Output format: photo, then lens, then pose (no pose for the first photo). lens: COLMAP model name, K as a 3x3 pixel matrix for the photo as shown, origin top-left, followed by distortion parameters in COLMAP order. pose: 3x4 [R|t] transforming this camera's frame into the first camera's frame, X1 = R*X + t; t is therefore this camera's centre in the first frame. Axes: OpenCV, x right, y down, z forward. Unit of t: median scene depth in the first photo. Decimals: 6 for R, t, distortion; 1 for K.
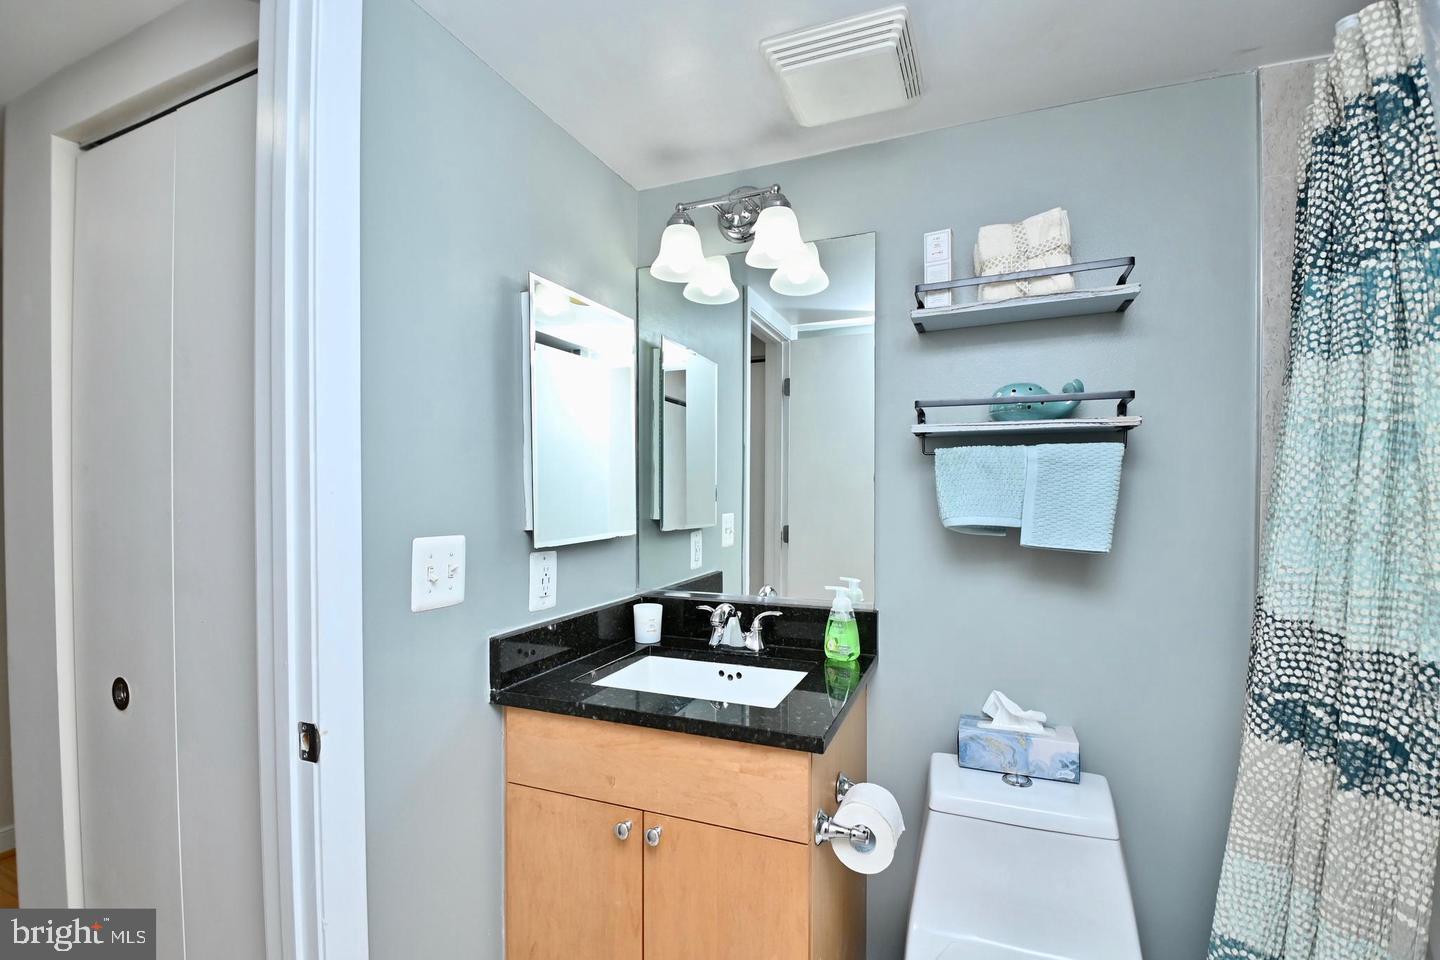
lens RADIAL K [[641.9, 0, 728.8], [0, 641.9, 501.9], [0, 0, 1]] dist [0.012844, -0.020398]
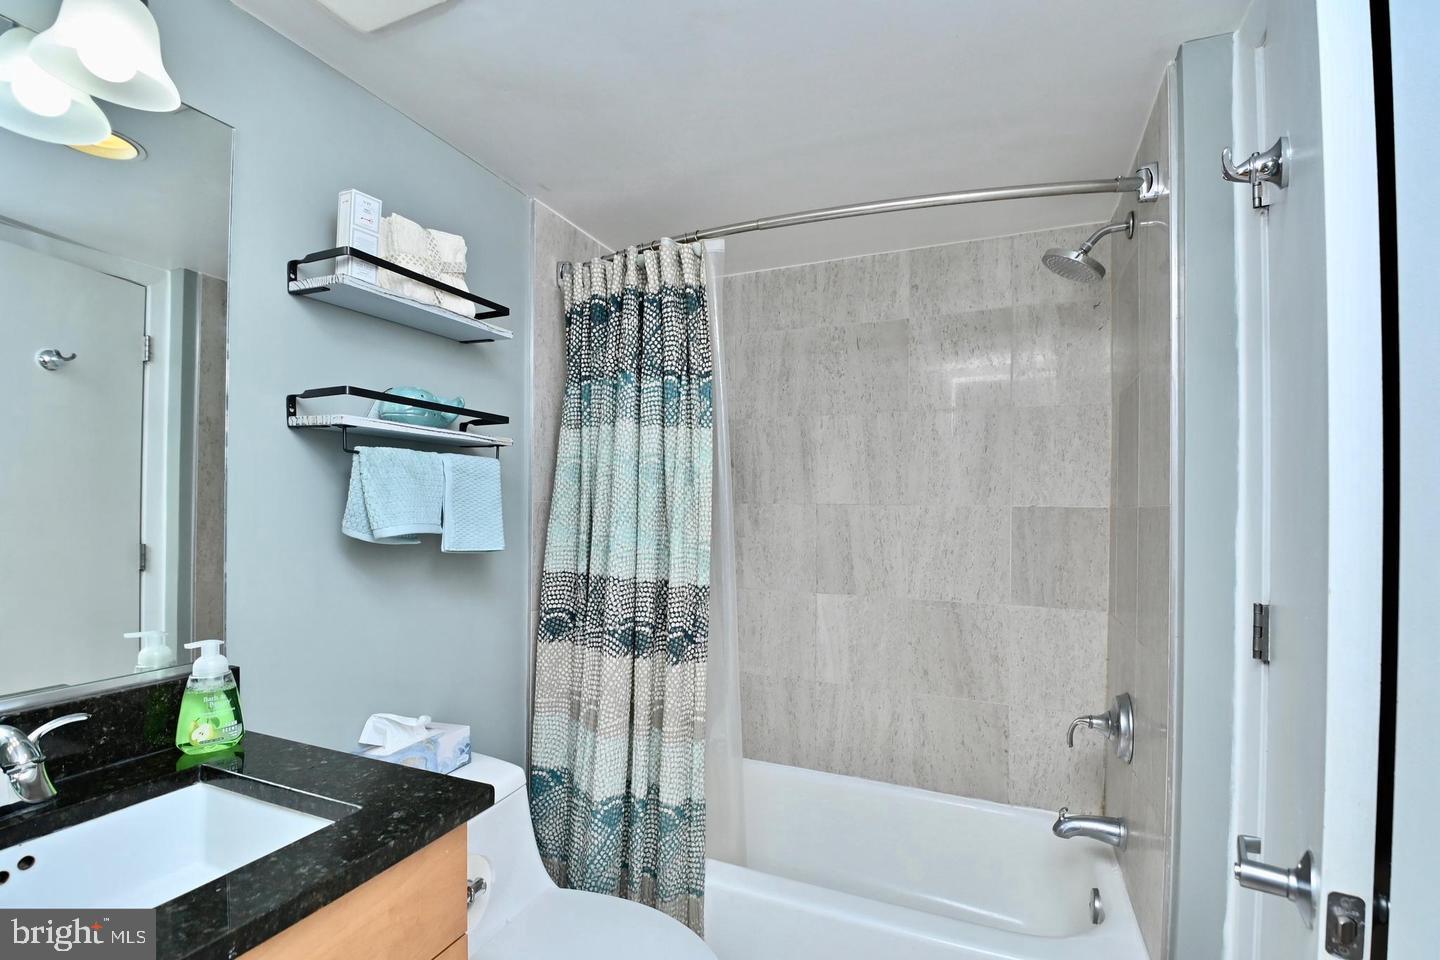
lens RADIAL K [[641.9, 0, 728.8], [0, 641.9, 501.9], [0, 0, 1]] dist [0.012844, -0.020398]
pose [[-0.012048, 0.006437, 0.999907, -0.752440], [0.007404, 0.999952, -0.006349, -0.000361], [-0.999900, 0.007327, -0.012095, 0.742215]]
